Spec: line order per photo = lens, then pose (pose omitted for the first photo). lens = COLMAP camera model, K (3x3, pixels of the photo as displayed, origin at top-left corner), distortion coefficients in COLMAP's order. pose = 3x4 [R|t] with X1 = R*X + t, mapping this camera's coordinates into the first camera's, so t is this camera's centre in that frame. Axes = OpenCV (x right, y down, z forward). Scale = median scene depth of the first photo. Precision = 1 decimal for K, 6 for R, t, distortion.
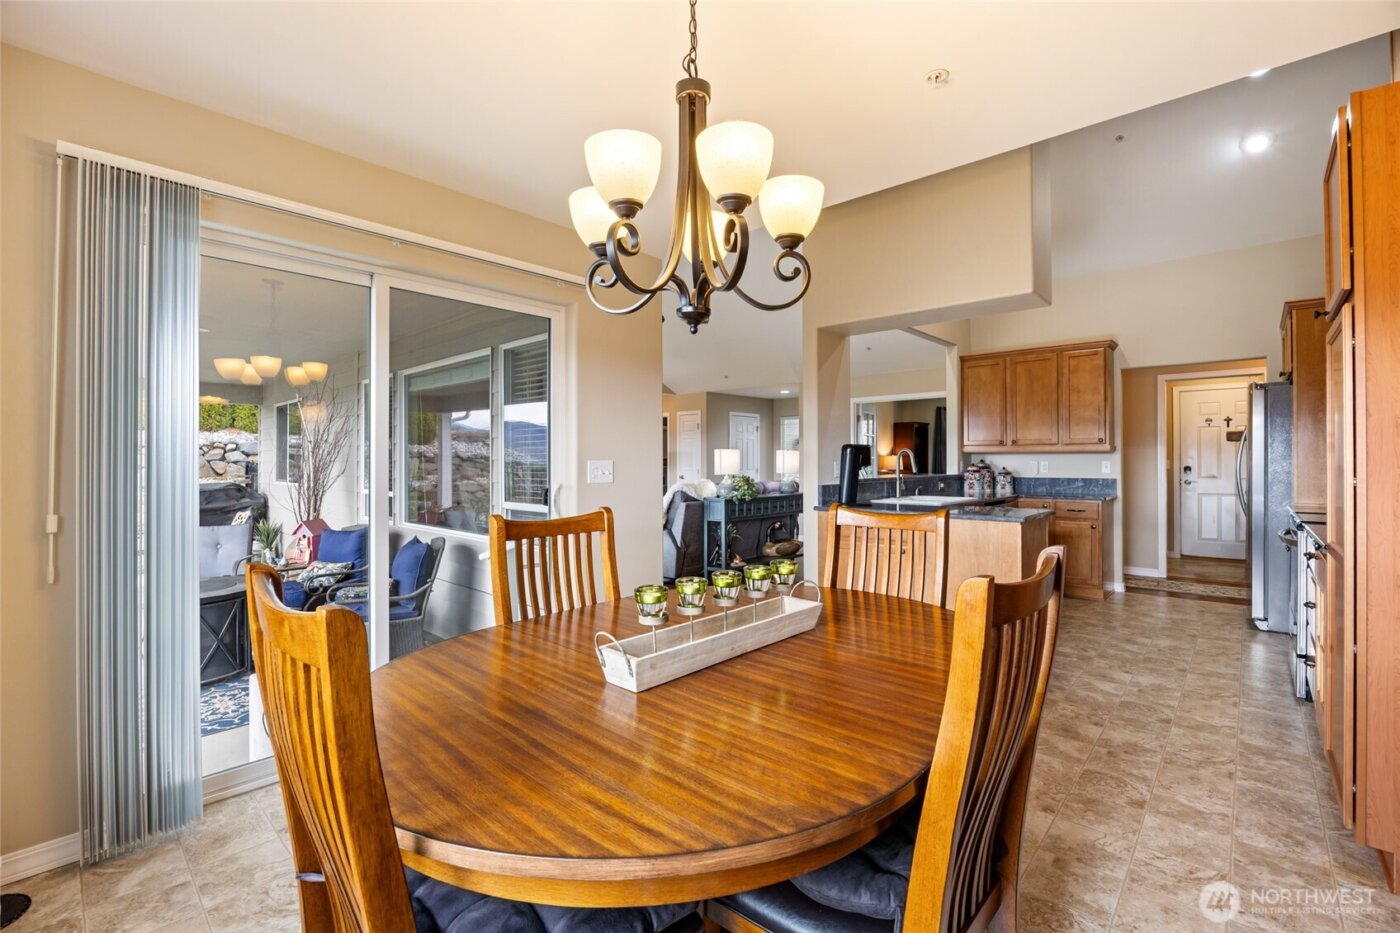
lens RADIAL K [[605.2, 0, 704.4], [0, 605.2, 457.3], [0, 0, 1]] dist [-0.018870, 0.001278]
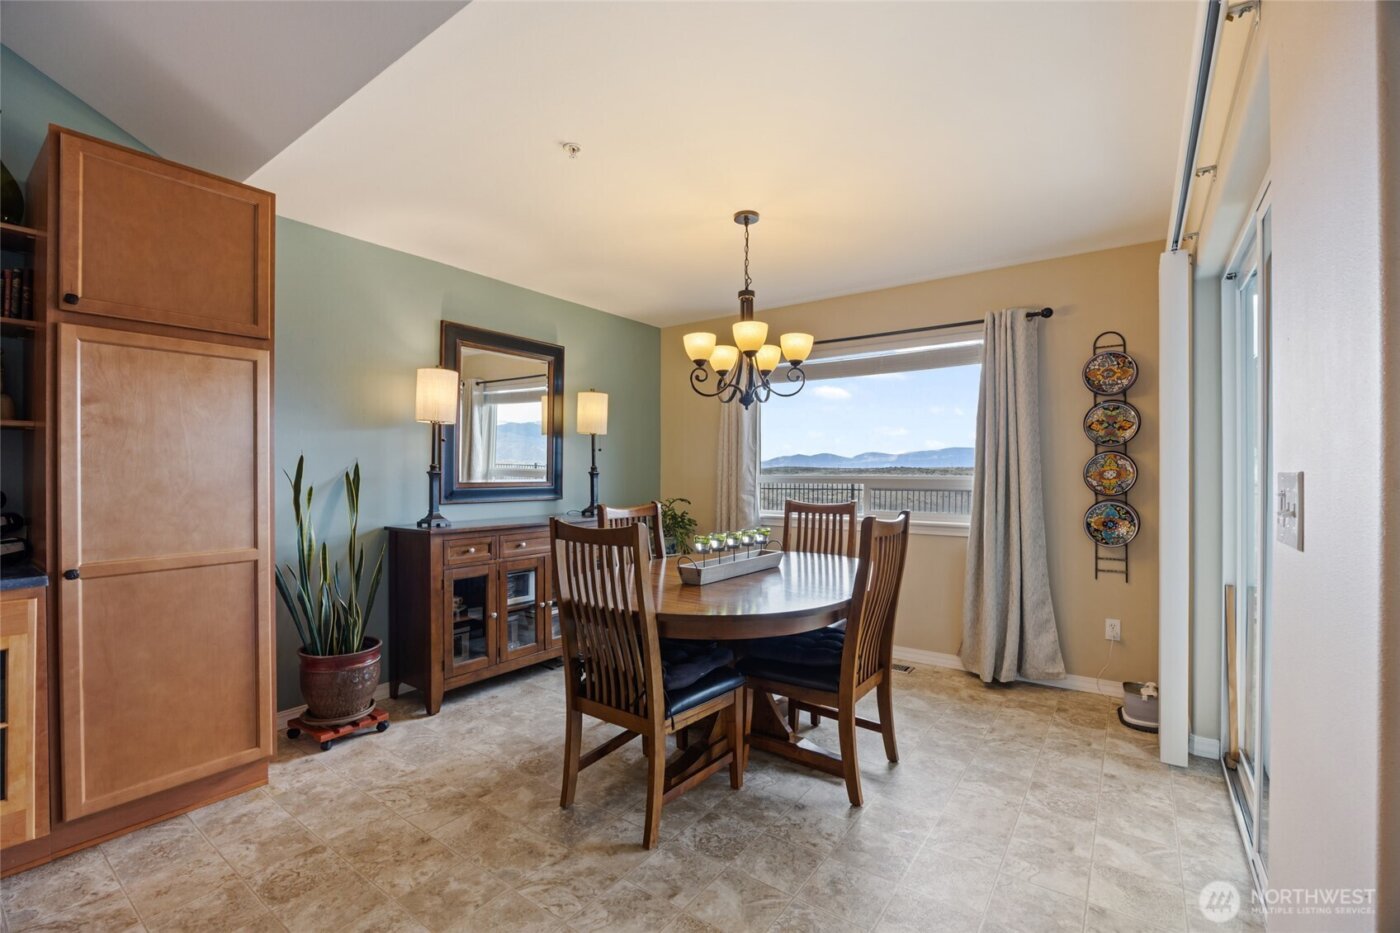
lens RADIAL K [[605.2, 0, 697.7], [0, 605.2, 473.0], [0, 0, 1]] dist [-0.018870, 0.001278]
pose [[-0.994128, 0.000172, -0.108214, 0.088338], [0.000427, 0.999997, -0.002334, 0.003518], [0.108213, -0.002366, -0.994125, 0.709396]]
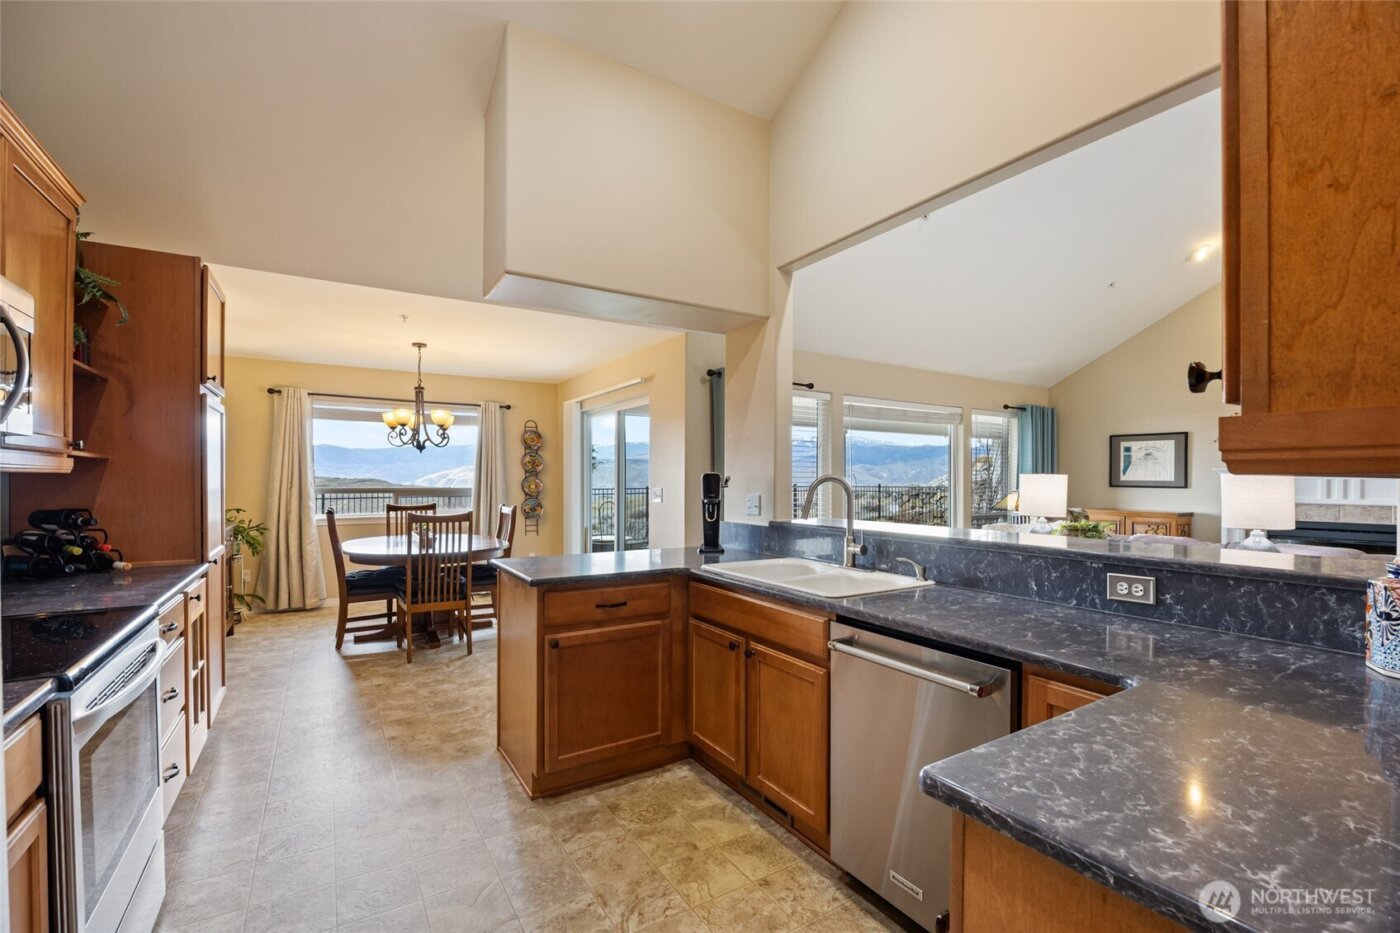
lens RADIAL K [[605.2, 0, 699.6], [0, 605.2, 484.2], [0, 0, 1]] dist [-0.018870, 0.001278]
pose [[-0.283038, 0.007779, -0.959077, 0.737771], [0.003147, 0.999969, 0.007182, -0.008637], [0.959104, -0.000985, -0.283054, 0.871618]]
